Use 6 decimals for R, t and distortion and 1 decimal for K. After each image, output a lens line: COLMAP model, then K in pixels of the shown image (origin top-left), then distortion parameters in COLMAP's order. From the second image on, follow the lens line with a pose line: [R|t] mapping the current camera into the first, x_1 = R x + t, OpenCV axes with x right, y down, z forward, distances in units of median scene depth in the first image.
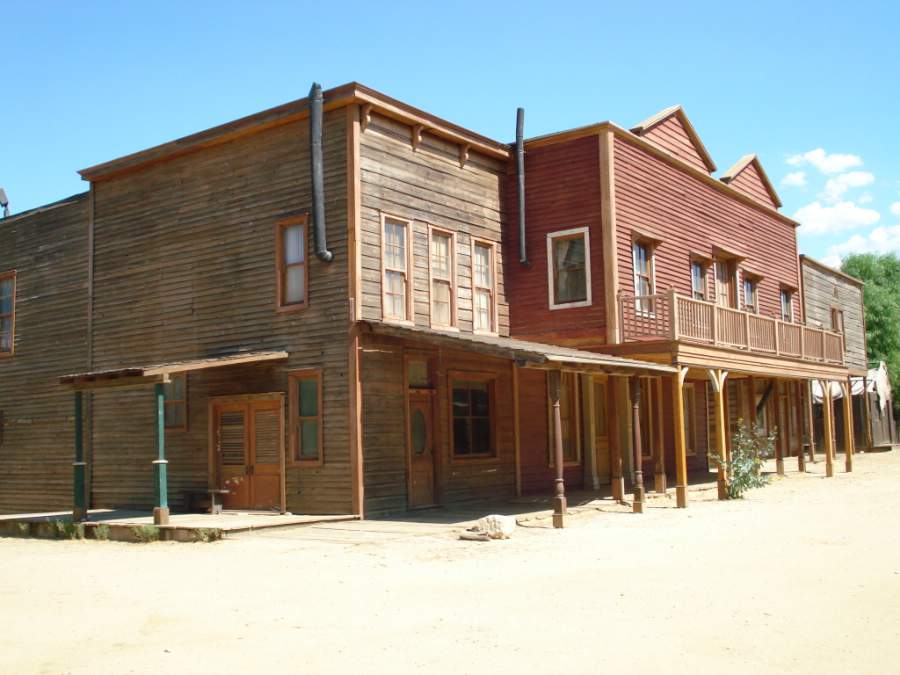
lens RADIAL K [[1024.5, 0, 447.3], [0, 1024.5, 338.1], [0, 0, 1]] dist [-0.093787, -0.021463]
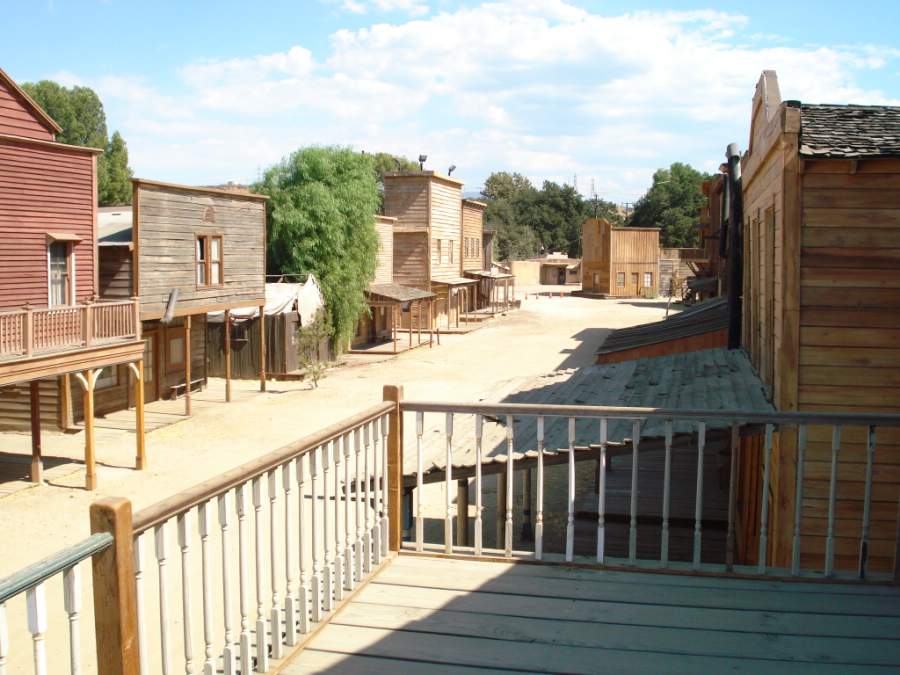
lens RADIAL K [[1024.5, 0, 447.3], [0, 1024.5, 338.1], [0, 0, 1]] dist [-0.093787, -0.021463]
pose [[0.928580, 0.006649, 0.371073, 0.449428], [-0.071989, 0.984077, 0.162513, -0.170271], [-0.364083, -0.177620, 0.914273, 0.245784]]
